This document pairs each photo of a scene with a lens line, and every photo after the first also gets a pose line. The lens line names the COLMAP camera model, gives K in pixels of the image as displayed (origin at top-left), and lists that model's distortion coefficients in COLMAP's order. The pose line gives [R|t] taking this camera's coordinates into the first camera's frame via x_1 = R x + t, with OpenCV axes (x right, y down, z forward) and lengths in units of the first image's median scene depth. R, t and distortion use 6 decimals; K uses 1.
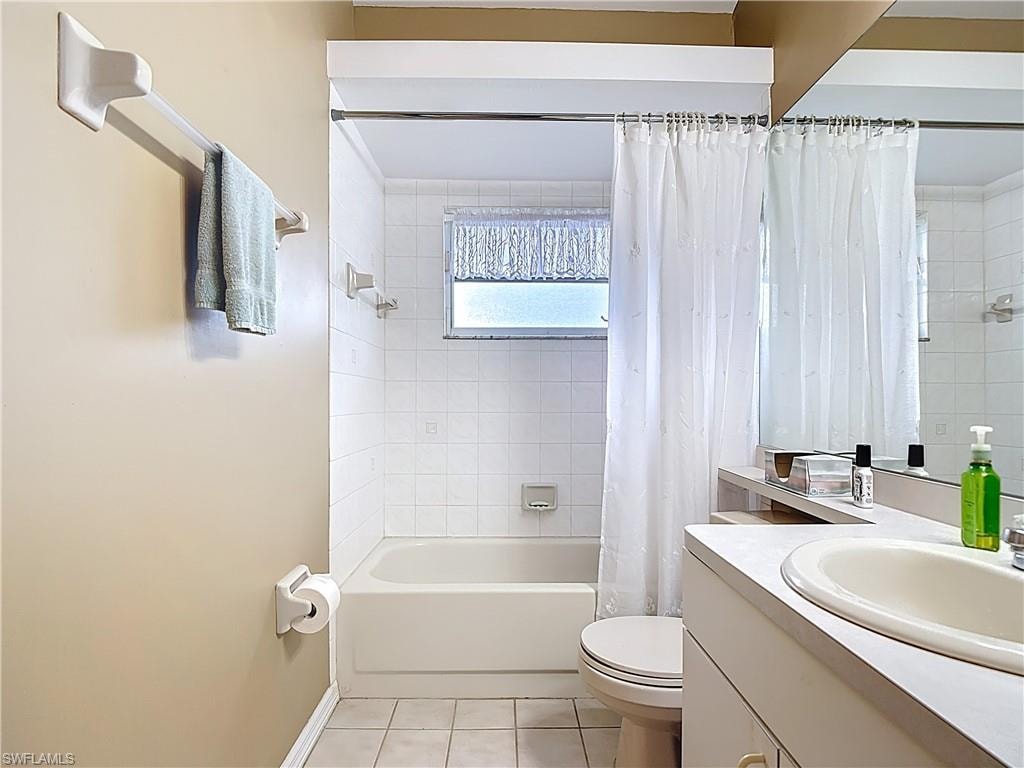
lens RADIAL K [[545.4, 0, 510.8], [0, 545.4, 400.5], [0, 0, 1]] dist [0.016648, -0.030395]
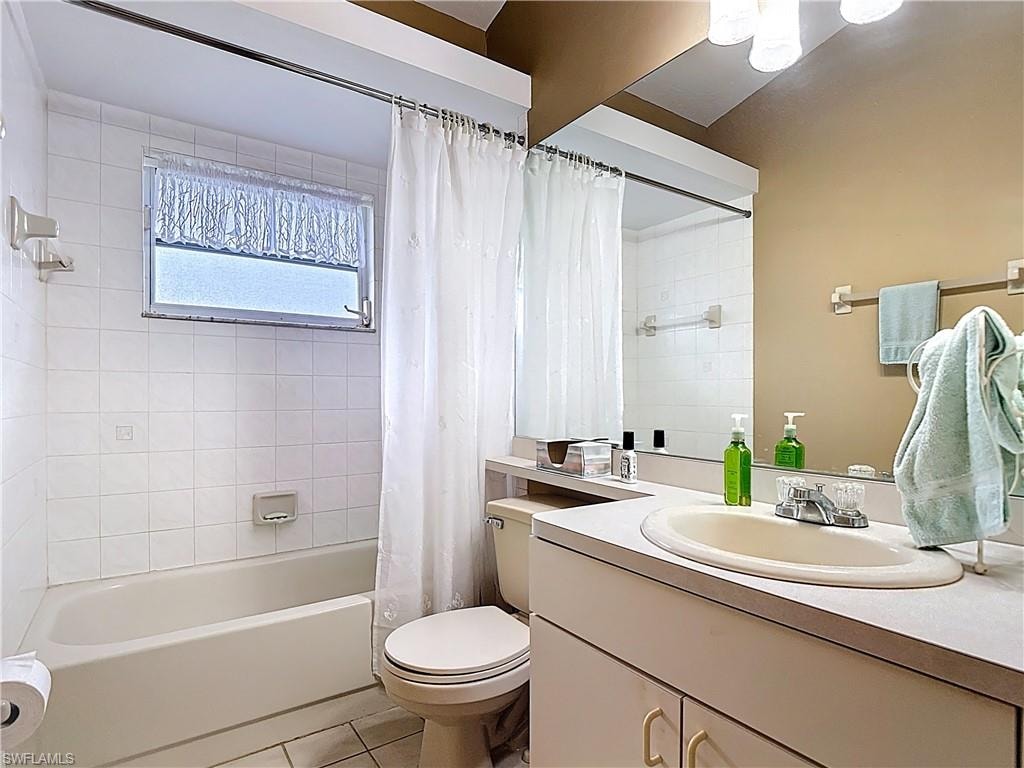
lens RADIAL K [[551.2, 0, 515.3], [0, 551.2, 396.9], [0, 0, 1]] dist [0.016327, -0.024907]
pose [[0.832135, -0.003943, 0.554559, -0.164210], [0.003247, 0.999992, 0.002237, 0.000167], [-0.554564, -0.000061, 0.832141, 0.080240]]
